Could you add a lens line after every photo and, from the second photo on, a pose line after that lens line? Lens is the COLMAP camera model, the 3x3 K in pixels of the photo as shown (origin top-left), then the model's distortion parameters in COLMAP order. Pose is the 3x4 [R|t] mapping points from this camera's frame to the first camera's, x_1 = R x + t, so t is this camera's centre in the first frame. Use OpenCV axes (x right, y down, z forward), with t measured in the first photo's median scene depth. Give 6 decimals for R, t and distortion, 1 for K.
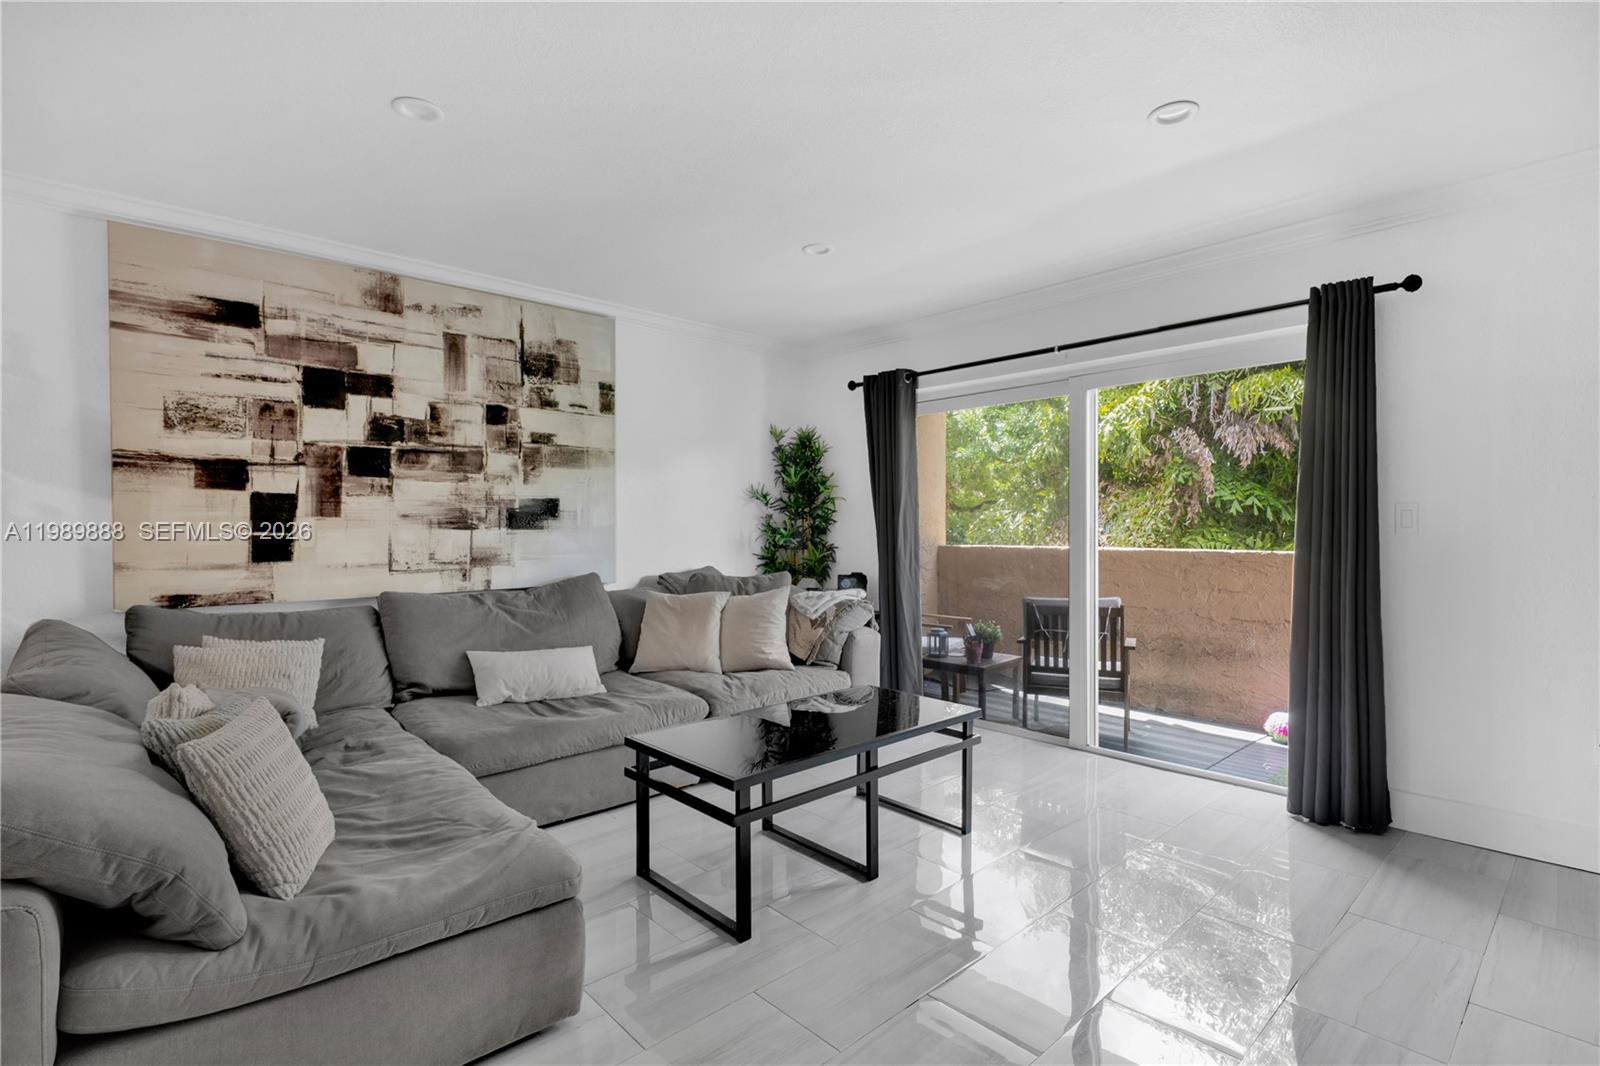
lens RADIAL K [[769.9, 0, 787.3], [0, 769.9, 538.4], [0, 0, 1]] dist [0.011361, -0.001655]
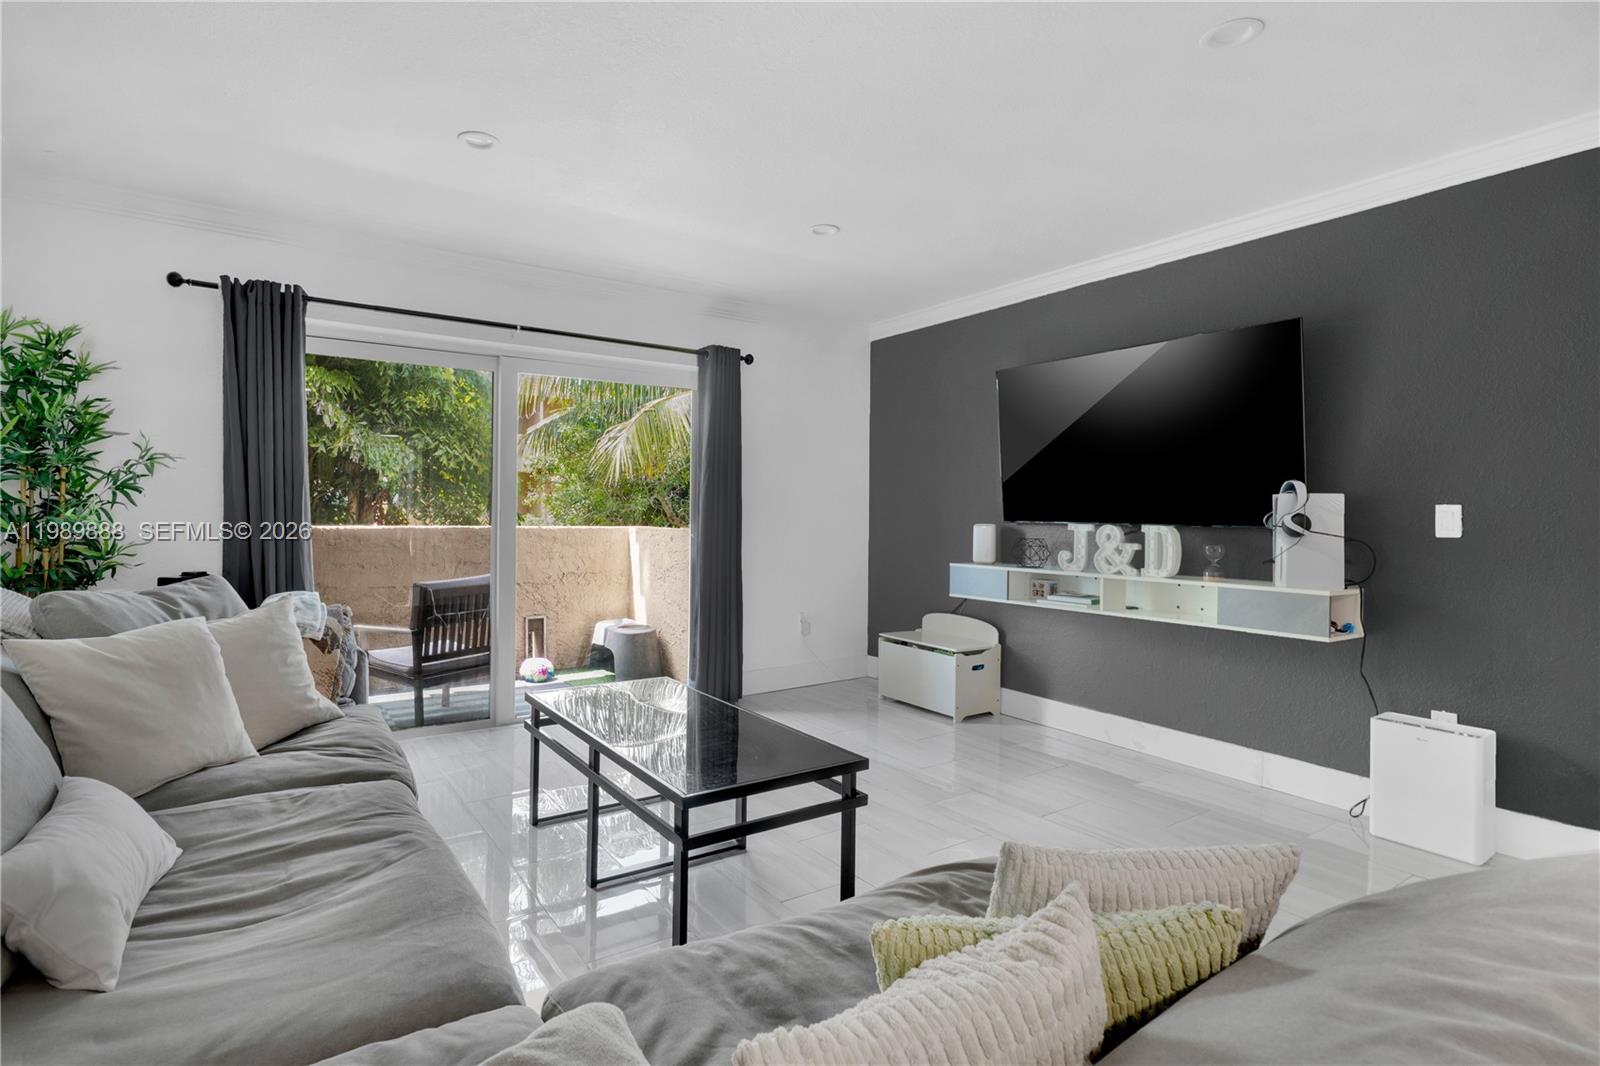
lens RADIAL K [[796.8, 0, 759.4], [0, 796.8, 517.0], [0, 0, 1]] dist [-0.000244, 0.000343]
pose [[0.138809, -0.011740, 0.990250, -0.690470], [0.003386, 0.999930, 0.011380, -0.011172], [-0.990313, 0.001773, 0.138839, 0.591470]]
